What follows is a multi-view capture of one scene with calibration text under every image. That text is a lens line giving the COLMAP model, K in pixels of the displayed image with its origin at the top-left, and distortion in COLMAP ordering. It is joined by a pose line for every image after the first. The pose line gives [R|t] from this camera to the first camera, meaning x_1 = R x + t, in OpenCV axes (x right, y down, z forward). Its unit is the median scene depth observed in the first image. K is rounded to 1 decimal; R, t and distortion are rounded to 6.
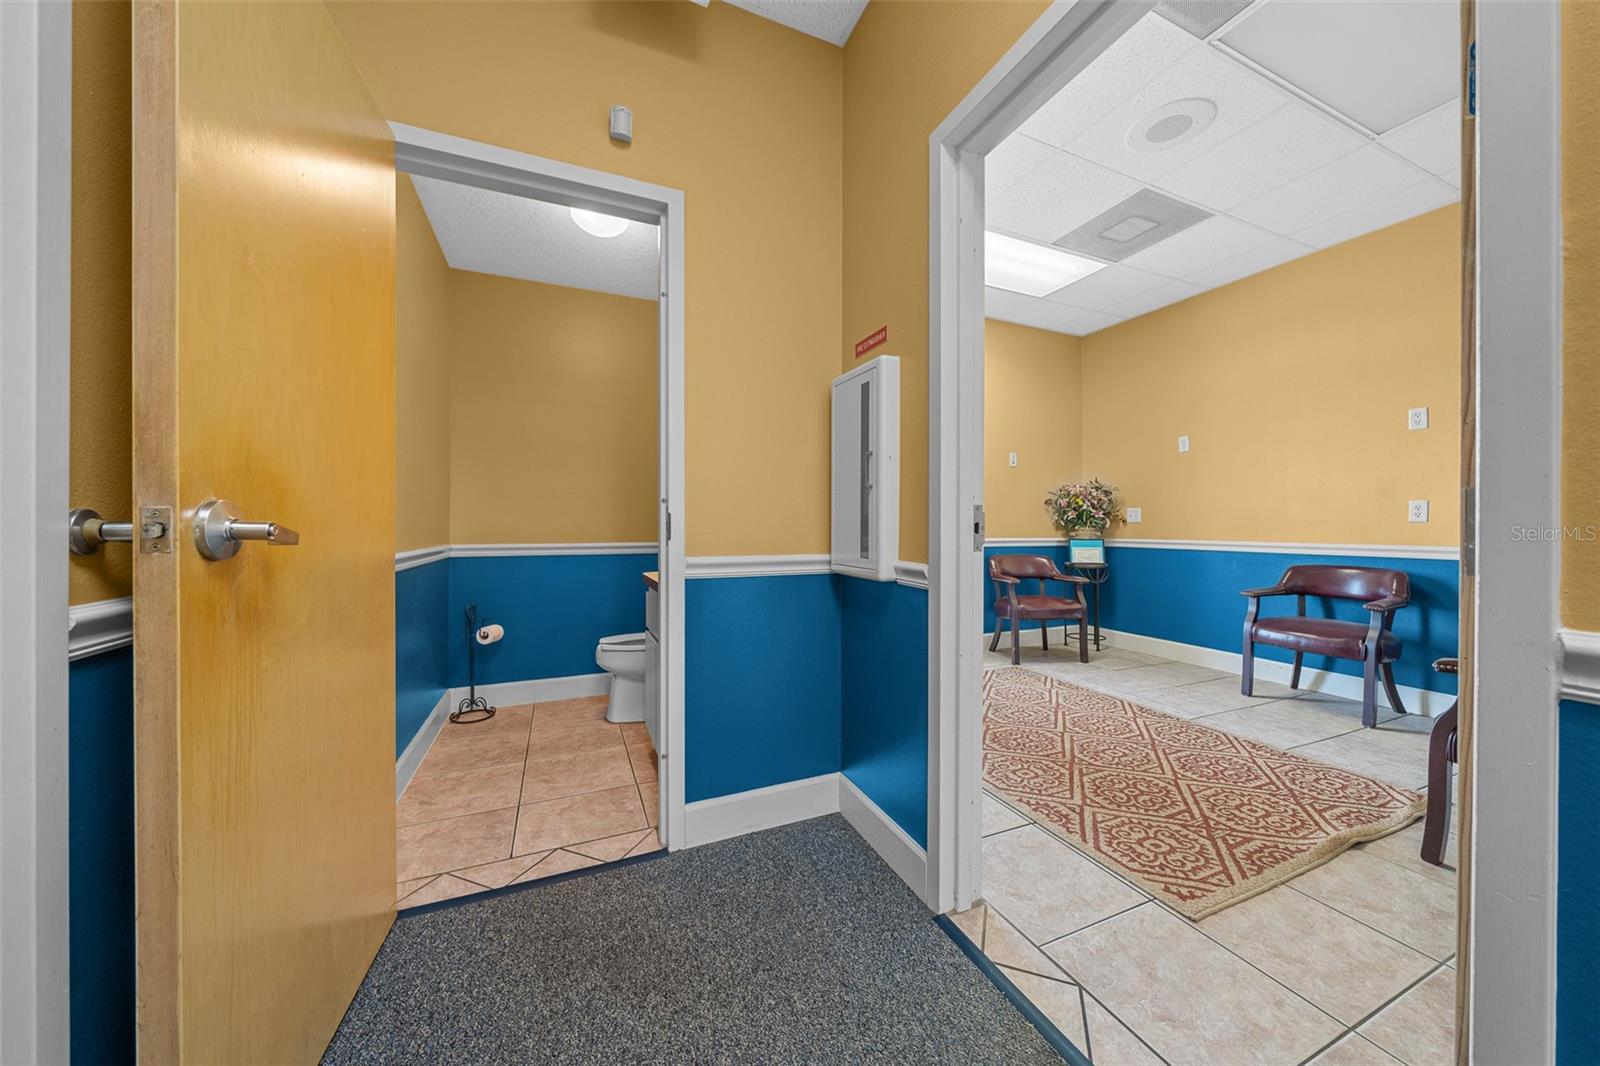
lens RADIAL K [[550.7, 0, 789.9], [0, 550.7, 523.8], [0, 0, 1]] dist [-0.002999, -0.000340]
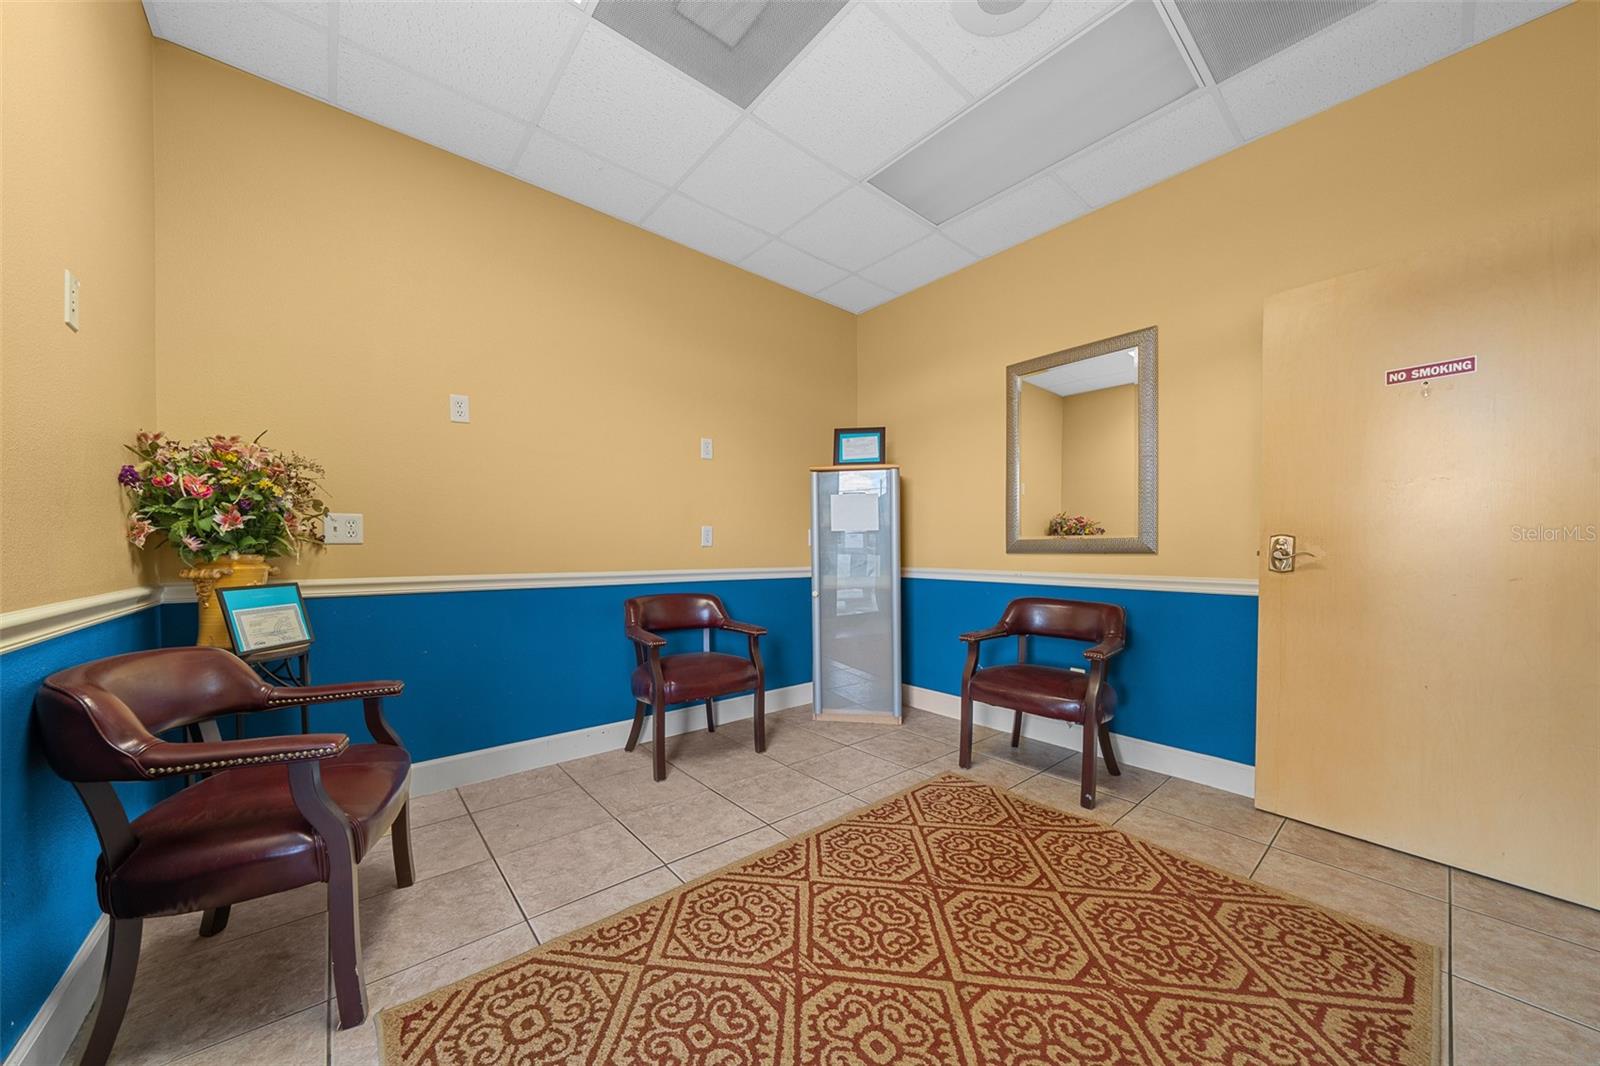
lens RADIAL K [[550.7, 0, 816.2], [0, 550.7, 553.2], [0, 0, 1]] dist [-0.002999, -0.000340]
pose [[-0.316740, -0.012225, 0.948434, 0.069889], [-0.005780, 0.999923, 0.010959, -0.002691], [-0.948495, -0.002010, -0.316786, 1.085389]]
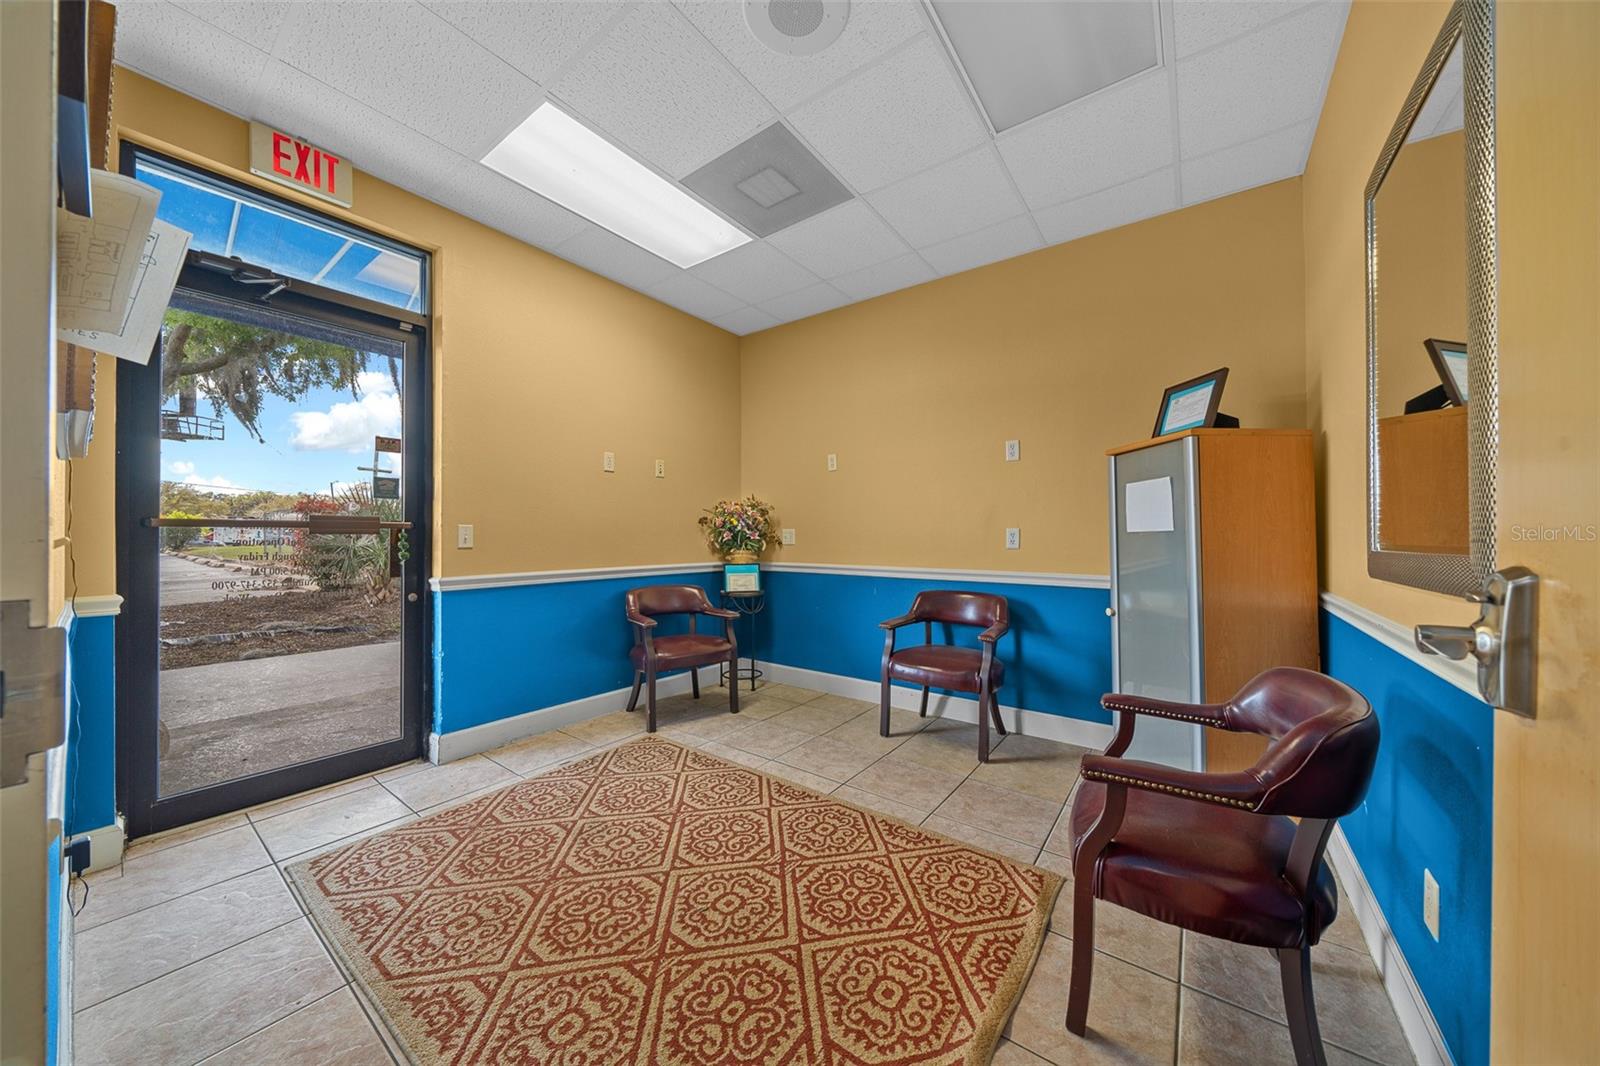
lens RADIAL K [[550.7, 0, 797.0], [0, 550.7, 522.8], [0, 0, 1]] dist [-0.002999, -0.000340]
pose [[0.862540, 0.010580, 0.505878, 0.246010], [-0.000235, 0.999790, -0.020508, -0.027971], [-0.505989, 0.017570, 0.862361, 0.286086]]
